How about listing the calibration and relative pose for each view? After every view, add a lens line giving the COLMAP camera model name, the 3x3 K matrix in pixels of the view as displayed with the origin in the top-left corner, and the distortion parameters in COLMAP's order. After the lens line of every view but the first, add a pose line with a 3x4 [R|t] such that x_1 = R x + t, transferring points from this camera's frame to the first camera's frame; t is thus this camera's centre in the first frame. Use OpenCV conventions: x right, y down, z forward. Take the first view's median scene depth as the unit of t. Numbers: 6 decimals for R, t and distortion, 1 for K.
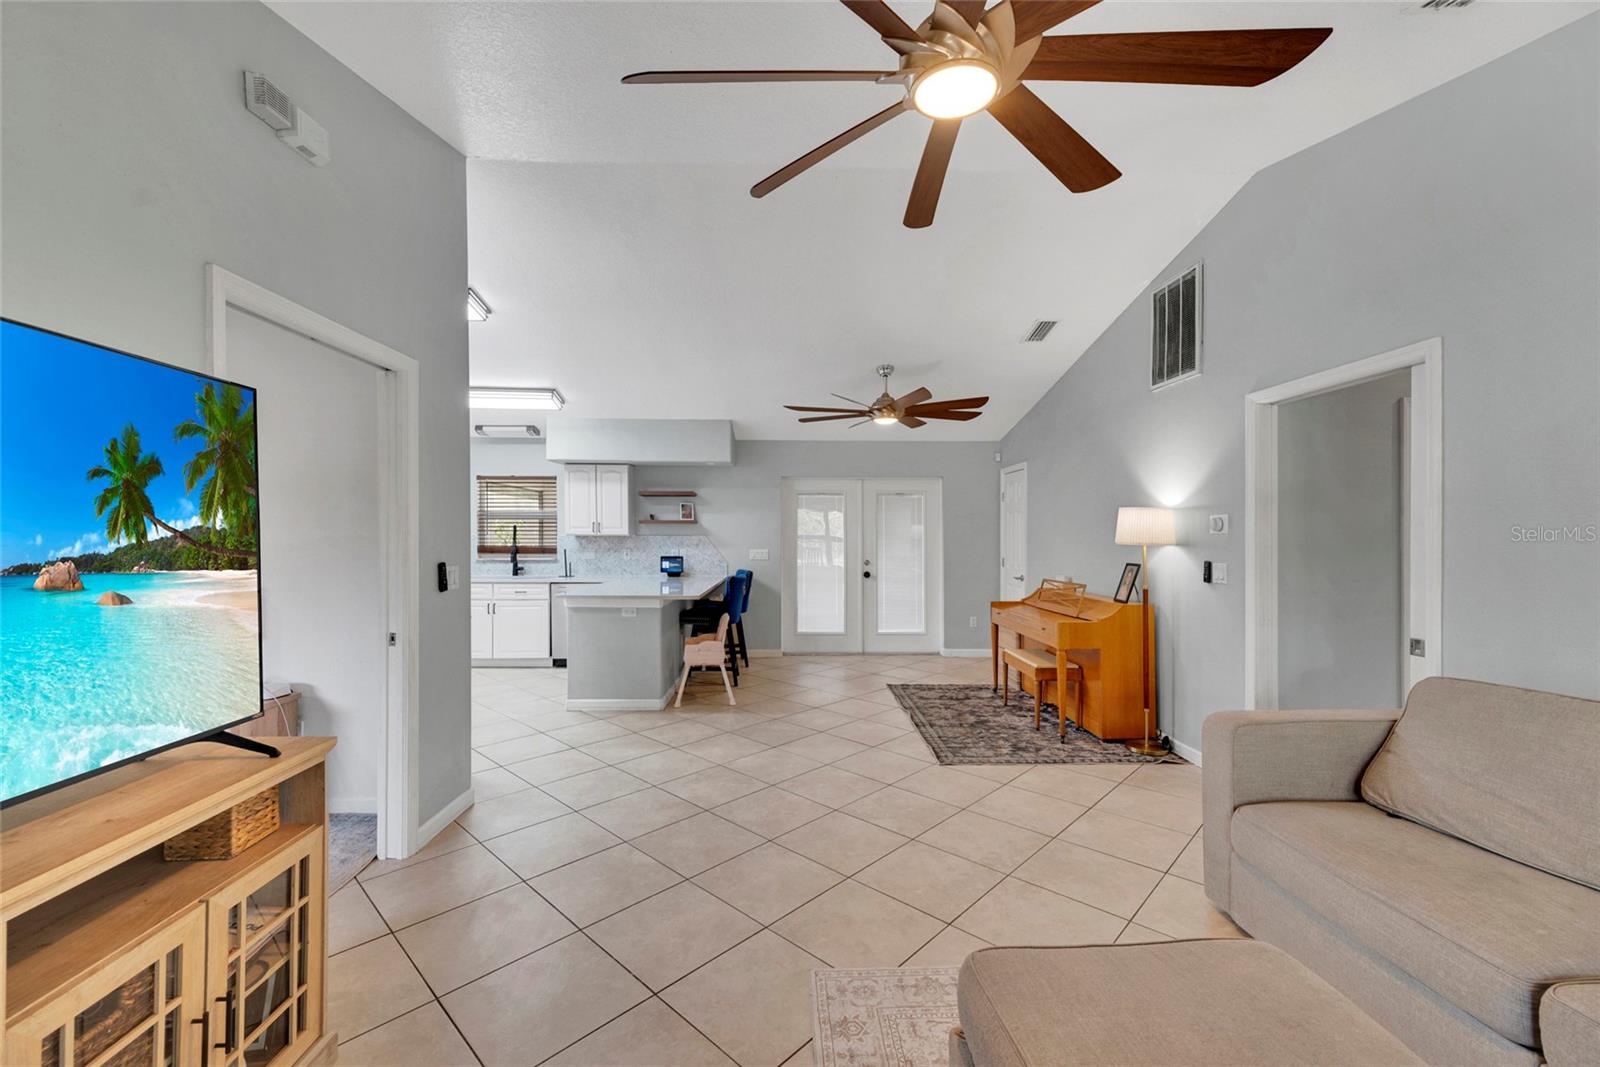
lens RADIAL K [[656.3, 0, 813.1], [0, 656.3, 538.4], [0, 0, 1]] dist [0.002313, 0.000096]
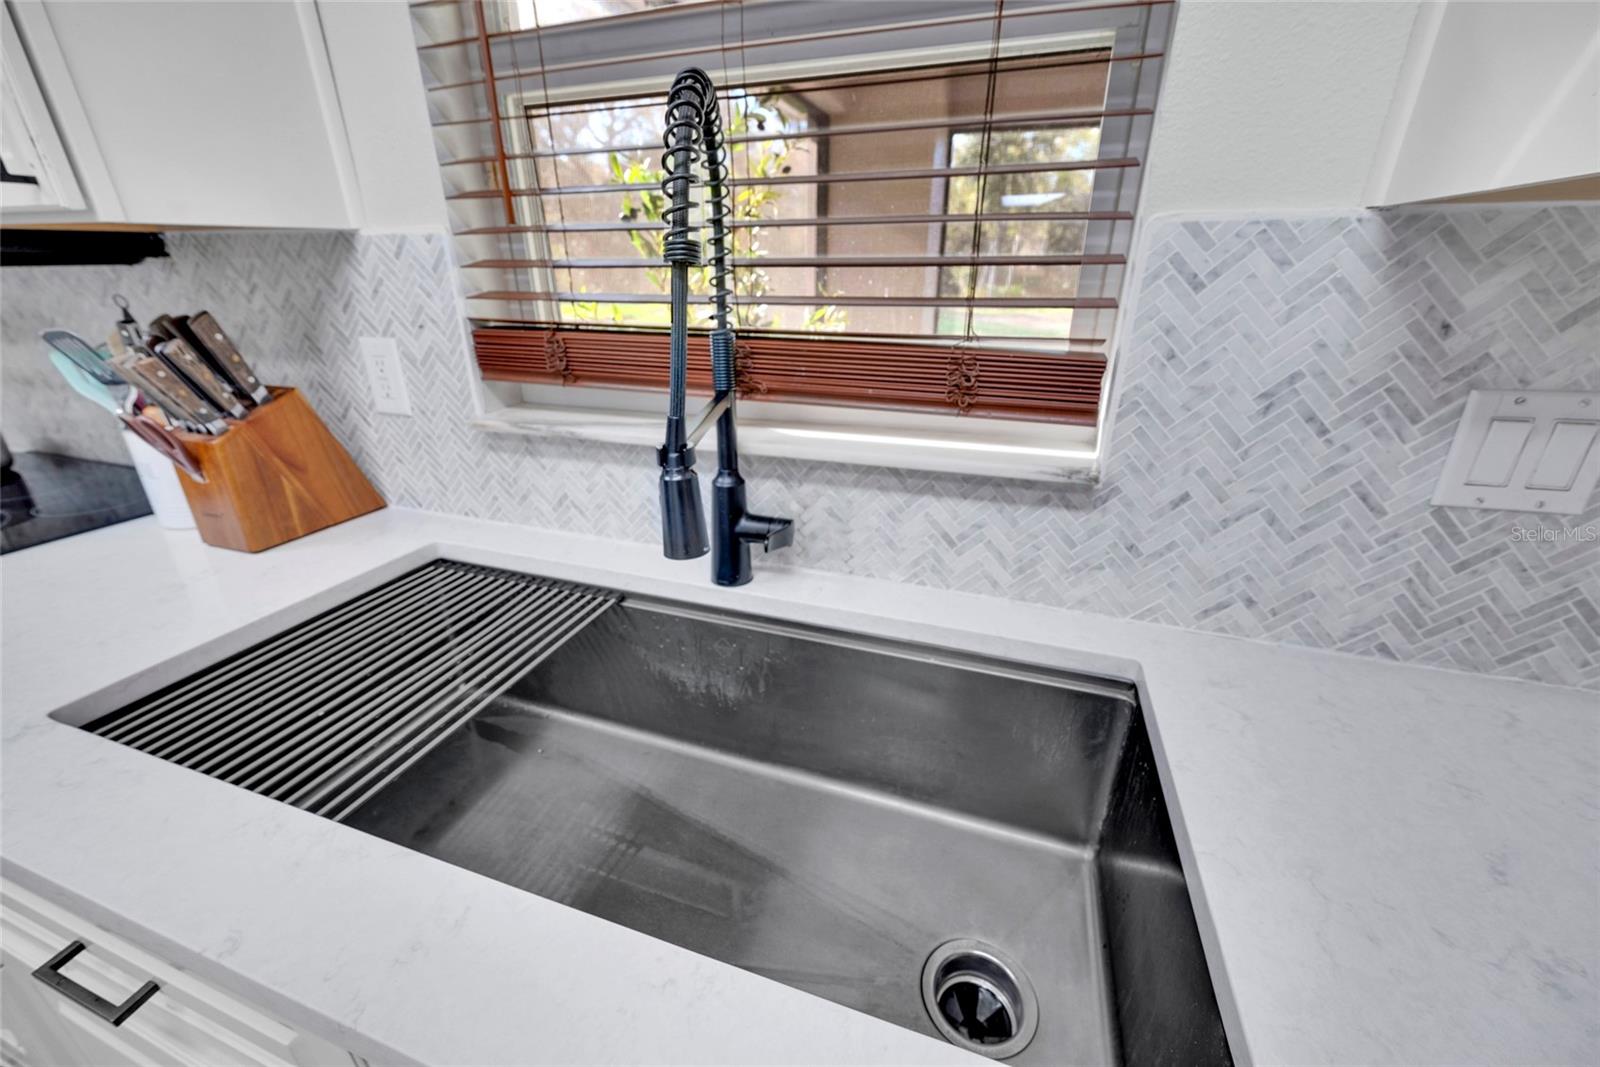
lens RADIAL K [[620.9, 0, 801.3], [0, 620.9, 526.2], [0, 0, 1]] dist [-0.000242, -0.000192]
pose [[0.931247, 0.135796, -0.338141, -0.658636], [-0.001511, 0.929397, 0.369080, 0.006101], [0.364387, -0.343193, 0.865703, 1.482361]]
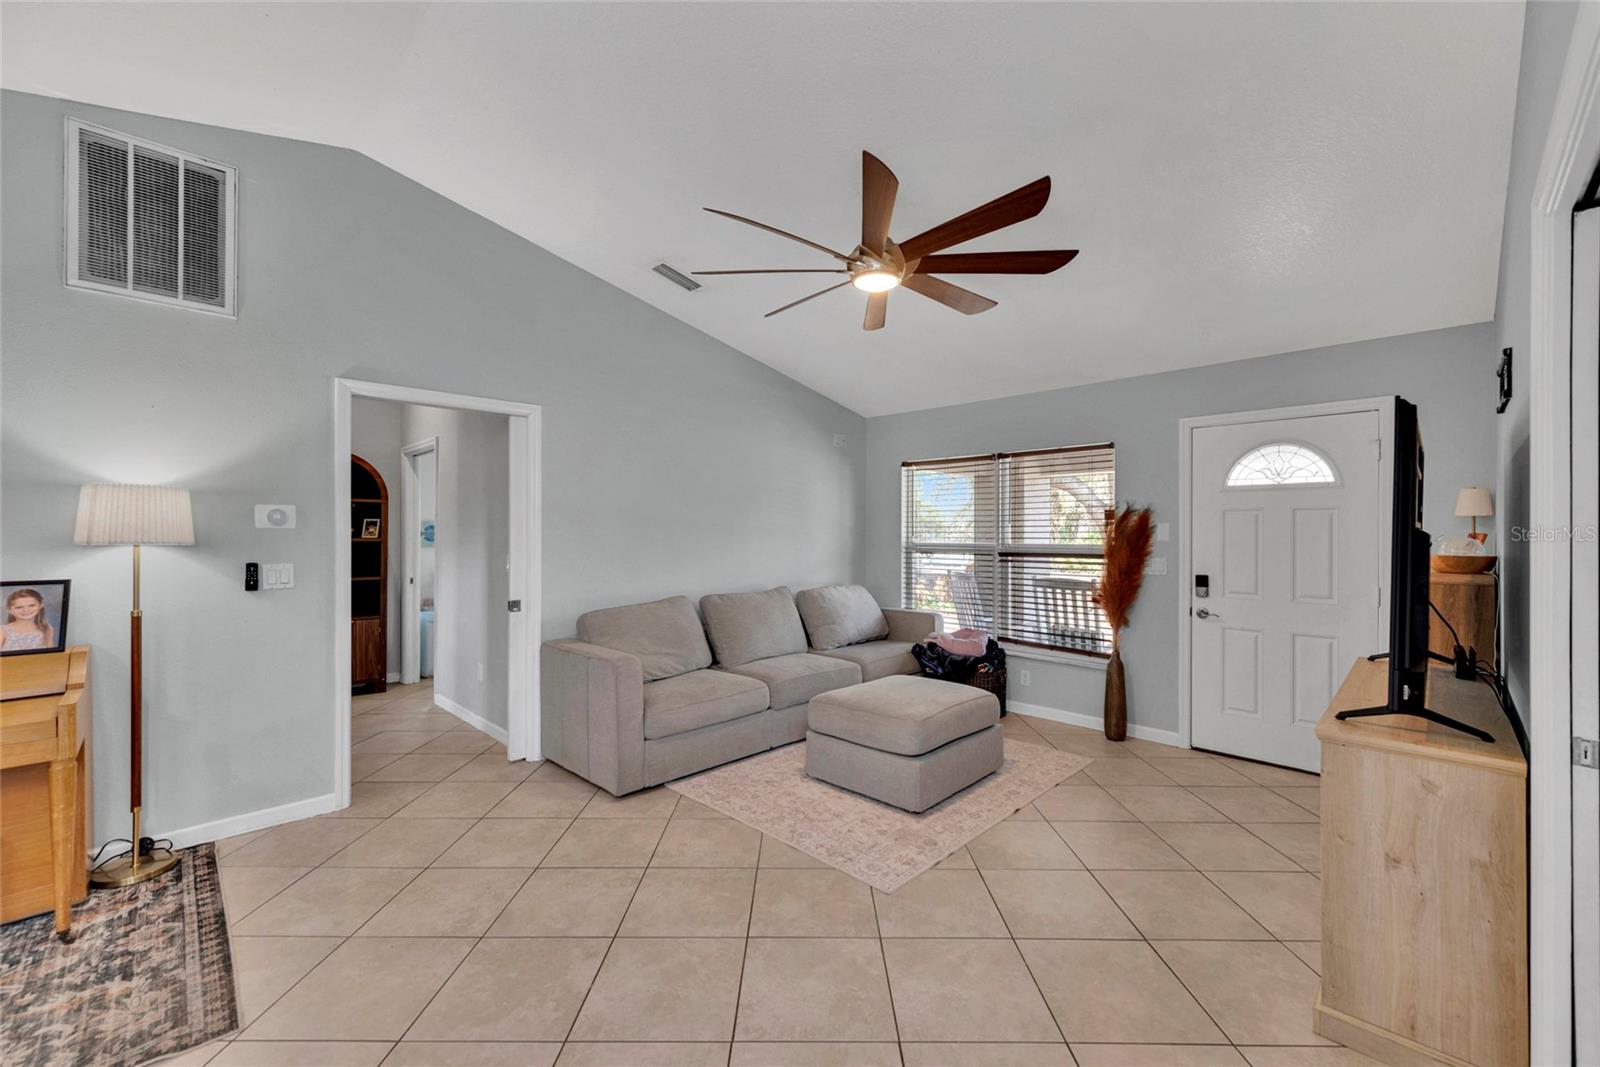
lens RADIAL K [[641.4, 0, 800.0], [0, 641.4, 533.5], [0, 0, 1]] dist [0.000047, -0.000029]
pose [[-0.672781, -0.005431, 0.739822, -0.374698], [0.002836, 0.999947, 0.009919, -0.005580], [-0.739837, 0.008772, -0.672729, 0.951668]]
